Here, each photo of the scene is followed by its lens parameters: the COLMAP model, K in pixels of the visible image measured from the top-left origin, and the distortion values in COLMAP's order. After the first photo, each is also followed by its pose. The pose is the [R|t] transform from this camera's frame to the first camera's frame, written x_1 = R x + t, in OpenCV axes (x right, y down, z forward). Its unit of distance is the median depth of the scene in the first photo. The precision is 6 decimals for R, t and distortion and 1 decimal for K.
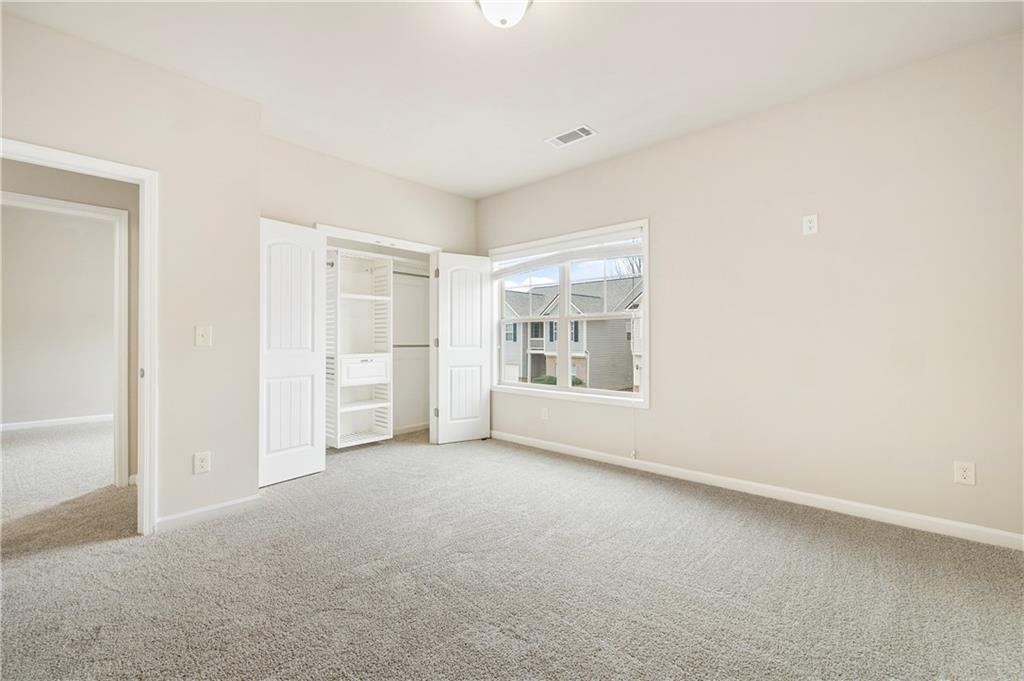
lens RADIAL K [[436.2, 0, 514.8], [0, 436.2, 337.8], [0, 0, 1]] dist [-0.000235, -0.000214]
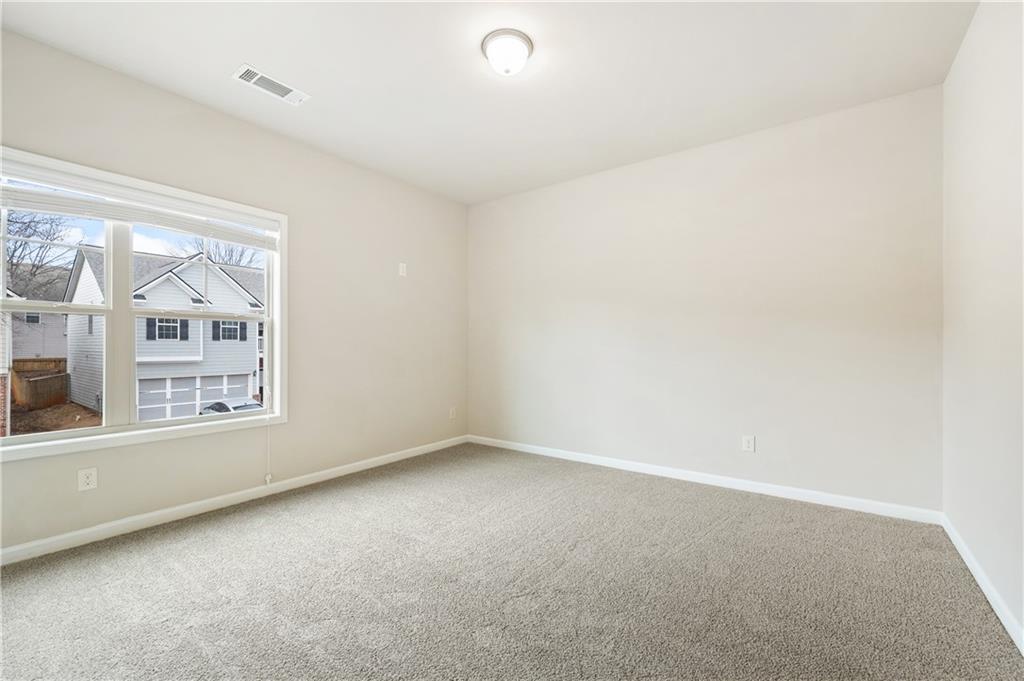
lens RADIAL K [[436.2, 0, 513.1], [0, 436.2, 344.1], [0, 0, 1]] dist [-0.000235, -0.000214]
pose [[-0.120770, 0.010173, 0.992628, -0.654091], [-0.000578, 0.999947, -0.010318, 0.007578], [-0.992680, -0.001820, -0.120757, 0.625341]]
